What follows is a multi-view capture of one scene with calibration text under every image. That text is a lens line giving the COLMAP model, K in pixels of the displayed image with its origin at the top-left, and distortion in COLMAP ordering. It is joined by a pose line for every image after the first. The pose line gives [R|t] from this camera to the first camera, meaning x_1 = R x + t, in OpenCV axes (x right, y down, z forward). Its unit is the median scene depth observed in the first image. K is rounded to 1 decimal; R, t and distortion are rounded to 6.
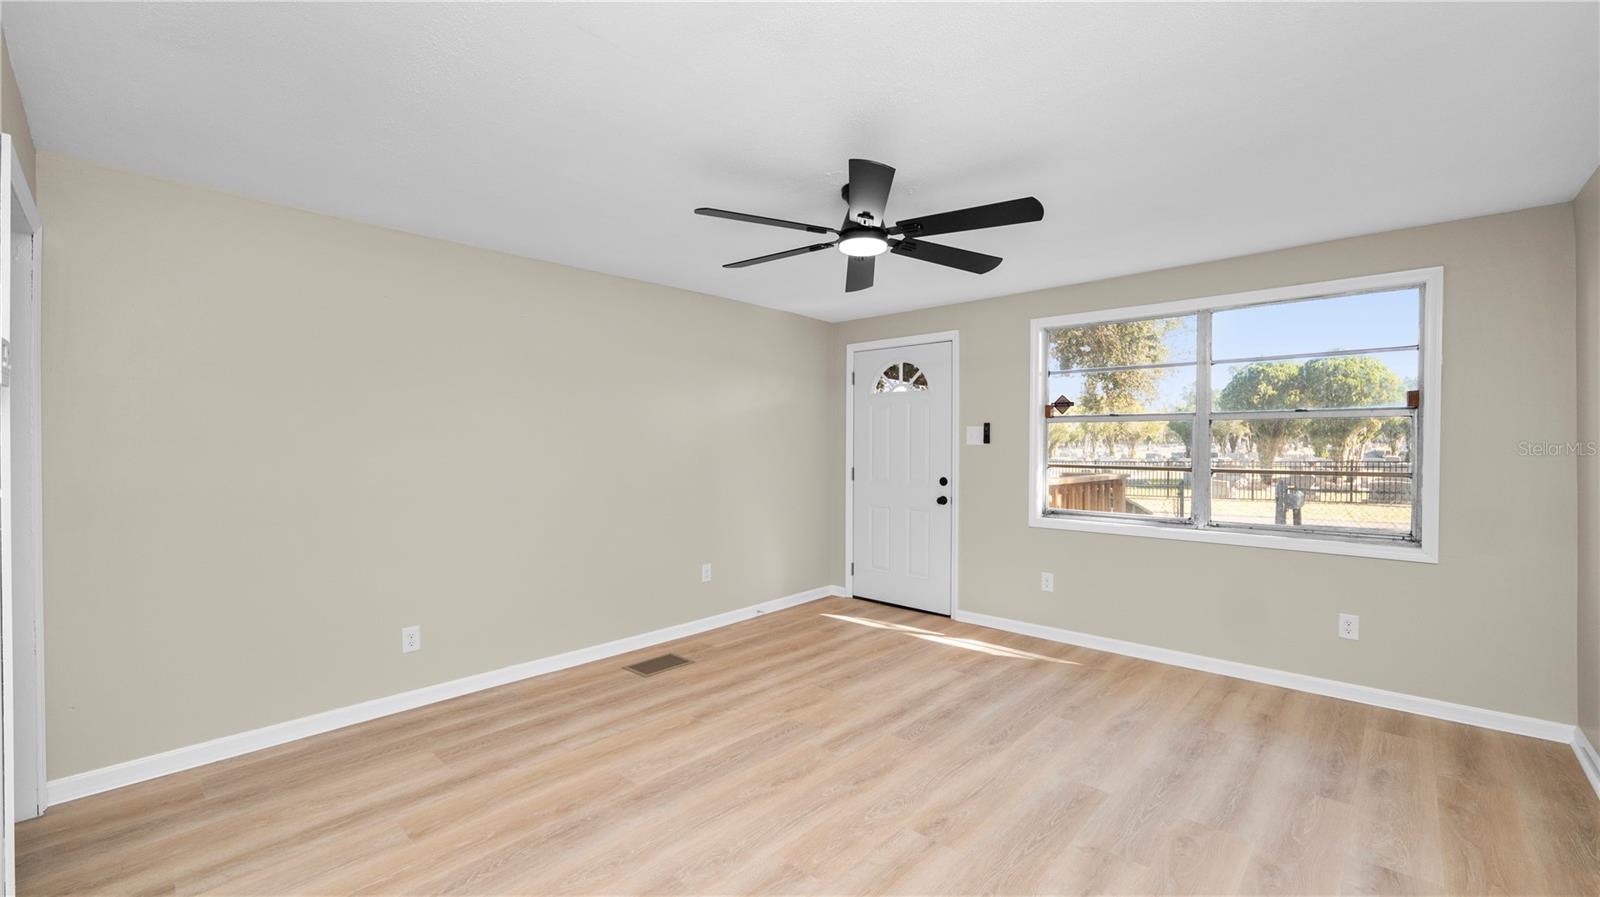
lens RADIAL K [[655.5, 0, 801.0], [0, 655.5, 442.0], [0, 0, 1]] dist [-0.011925, 0.001029]
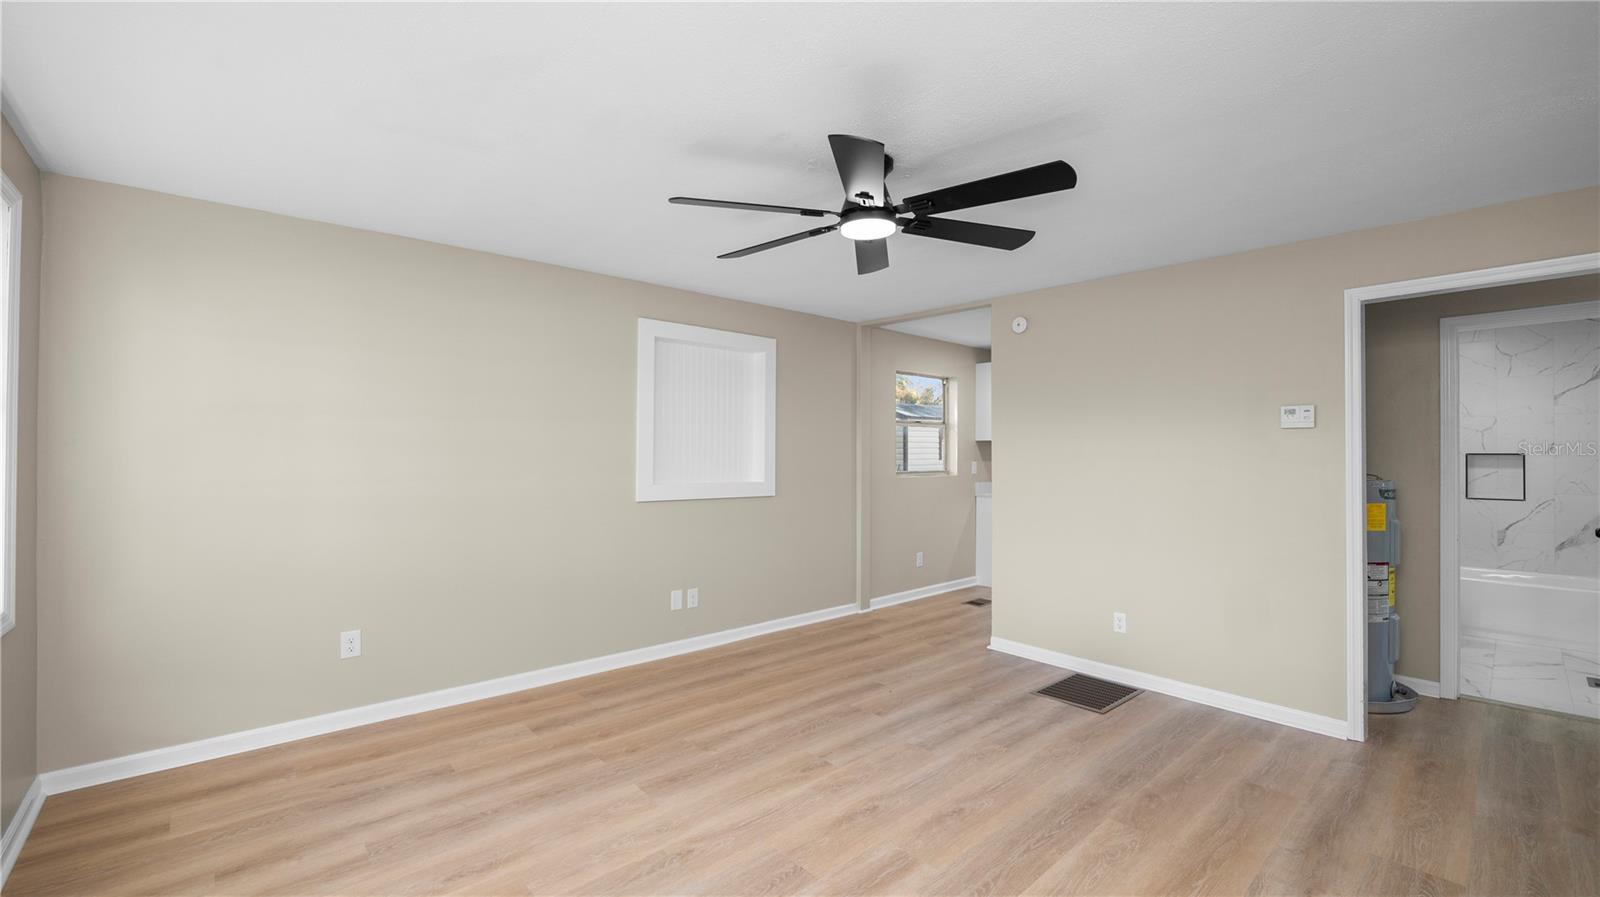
lens RADIAL K [[655.5, 0, 793.1], [0, 655.5, 444.4], [0, 0, 1]] dist [-0.011925, 0.001029]
pose [[-0.995539, -0.001657, 0.094337, 0.078407], [-0.002967, 0.999901, -0.013746, 0.000707], [-0.094305, -0.013965, -0.995445, 1.336827]]
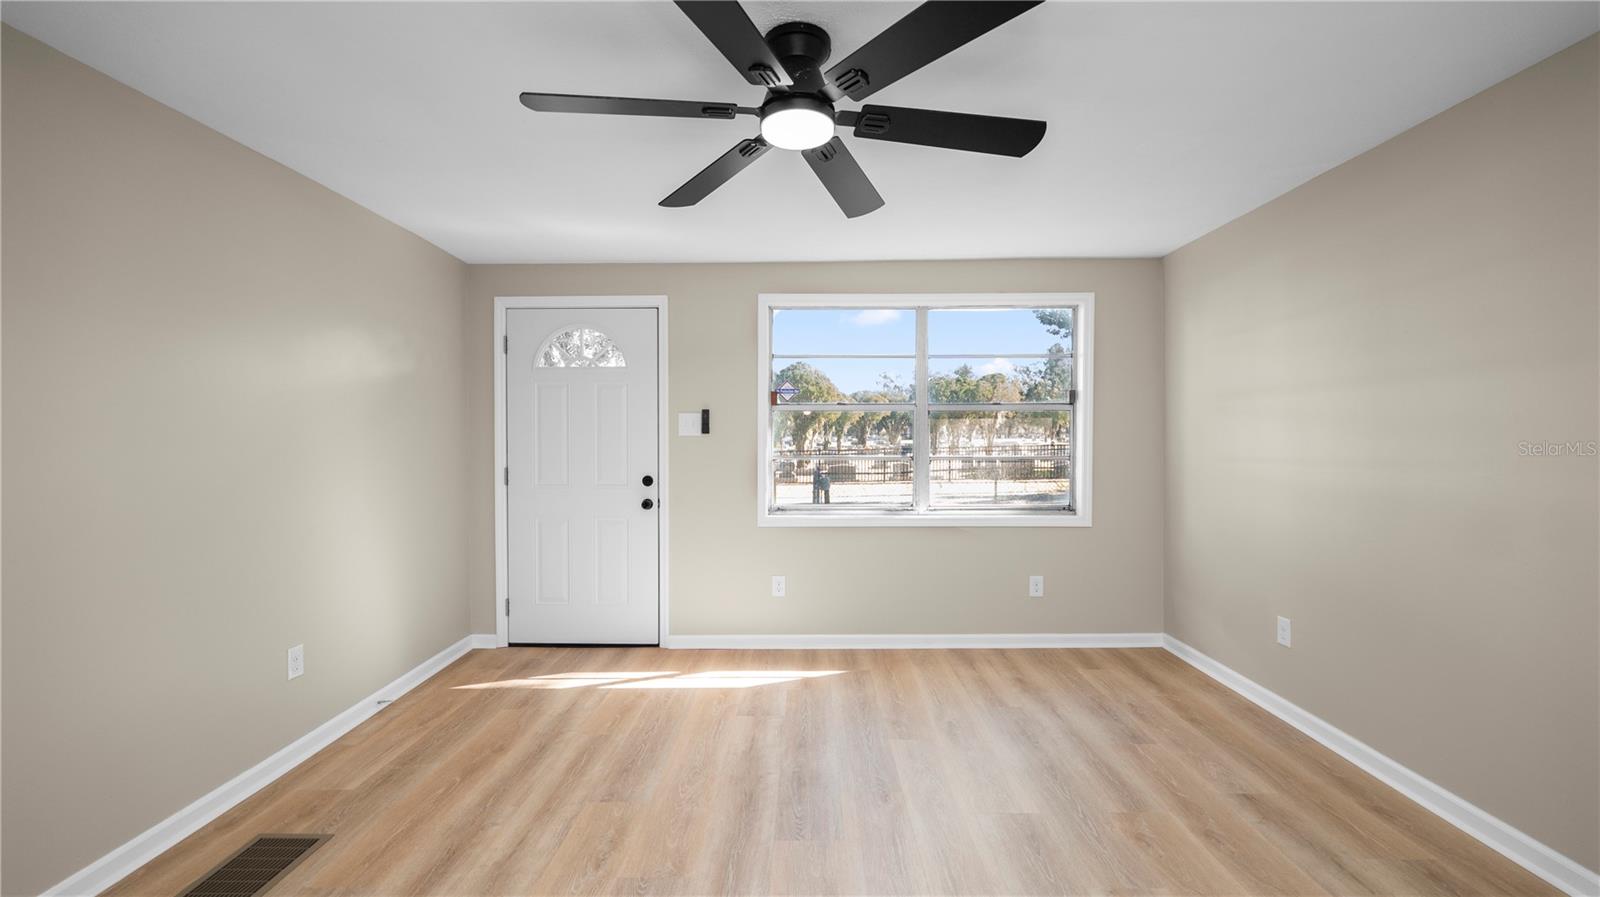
lens RADIAL K [[655.5, 0, 805.9], [0, 655.5, 443.8], [0, 0, 1]] dist [-0.011925, 0.001029]
pose [[0.737154, -0.010412, 0.675645, -0.247531], [0.002490, 0.999916, 0.012693, 0.006059], [-0.675720, -0.007675, 0.737118, 0.361876]]
